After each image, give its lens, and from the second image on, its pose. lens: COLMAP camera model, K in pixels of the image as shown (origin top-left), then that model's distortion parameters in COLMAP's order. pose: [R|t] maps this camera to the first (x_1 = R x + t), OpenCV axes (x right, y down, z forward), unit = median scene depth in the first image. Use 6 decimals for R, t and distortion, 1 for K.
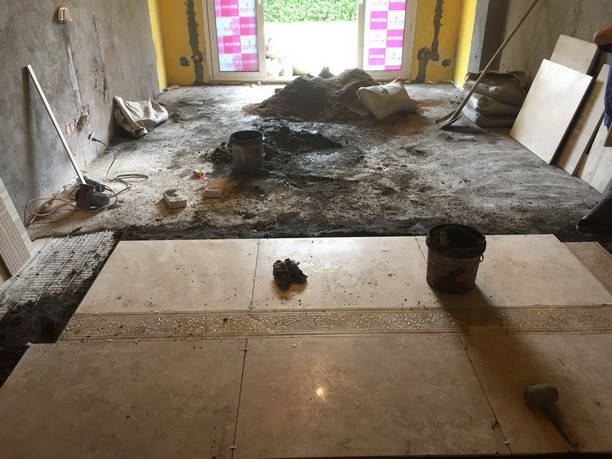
lens RADIAL K [[519.5, 0, 305.7], [0, 519.5, 227.5], [0, 0, 1]] dist [0.059380, -0.066444]
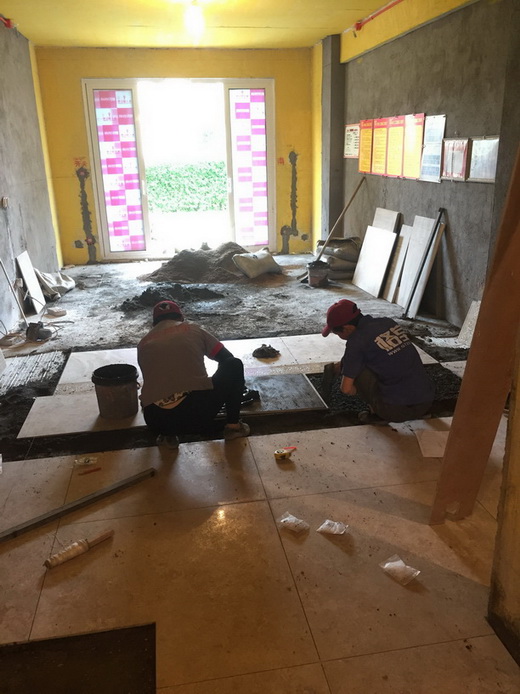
lens RADIAL K [[589.1, 0, 259.8], [0, 589.1, 349.0], [0, 0, 1]] dist [0.059380, -0.066444]
pose [[0.988877, -0.063717, 0.134394, -0.041307], [0.083653, 0.985391, -0.148344, 0.171491], [-0.122979, 0.157937, 0.979761, -0.357389]]
